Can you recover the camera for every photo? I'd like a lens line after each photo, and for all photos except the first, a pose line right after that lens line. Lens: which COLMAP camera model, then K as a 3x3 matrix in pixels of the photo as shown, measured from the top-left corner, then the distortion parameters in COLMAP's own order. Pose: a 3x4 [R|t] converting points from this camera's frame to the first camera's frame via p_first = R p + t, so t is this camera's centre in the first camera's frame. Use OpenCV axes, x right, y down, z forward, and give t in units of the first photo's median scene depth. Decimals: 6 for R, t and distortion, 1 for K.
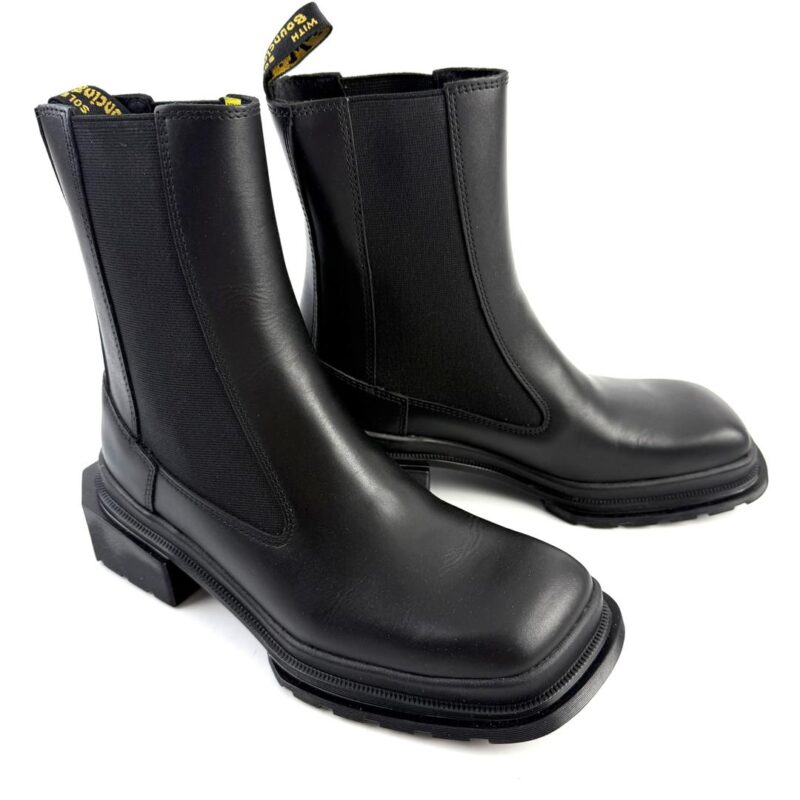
lens RADIAL K [[762.8, 0, 400.0], [0, 762.8, 400.0], [0, 0, 1]] dist [0.004362, -0.148522]
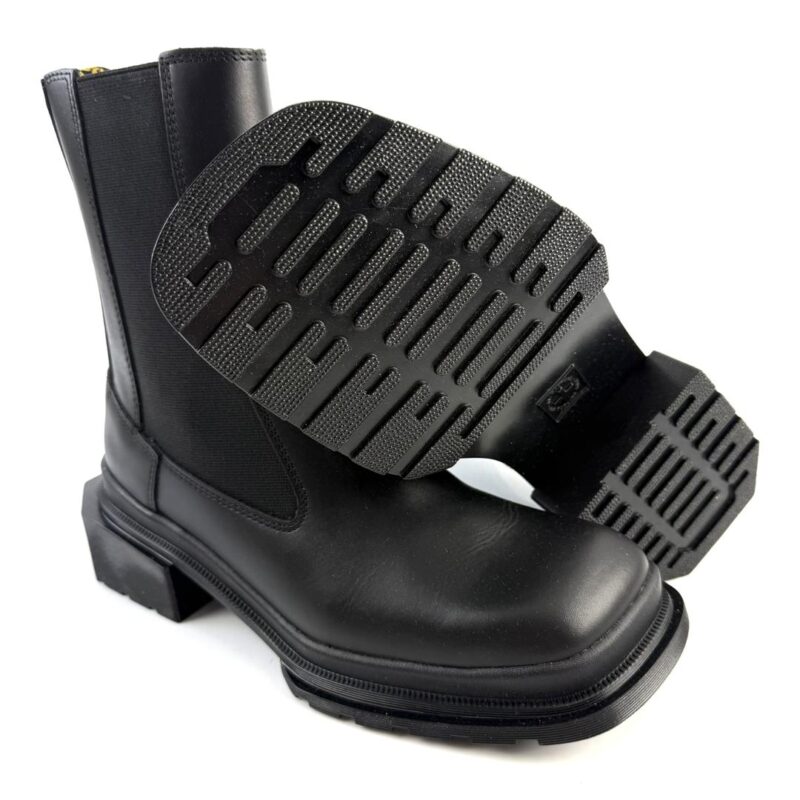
lens RADIAL K [[762.8, 0, 400.0], [0, 762.8, 400.0], [0, 0, 1]] dist [0.004362, -0.148522]
pose [[0.998892, -0.032637, -0.033913, 0.004335], [0.027493, 0.989429, -0.142389, 0.171303], [0.038202, 0.141298, 0.989230, 0.097529]]
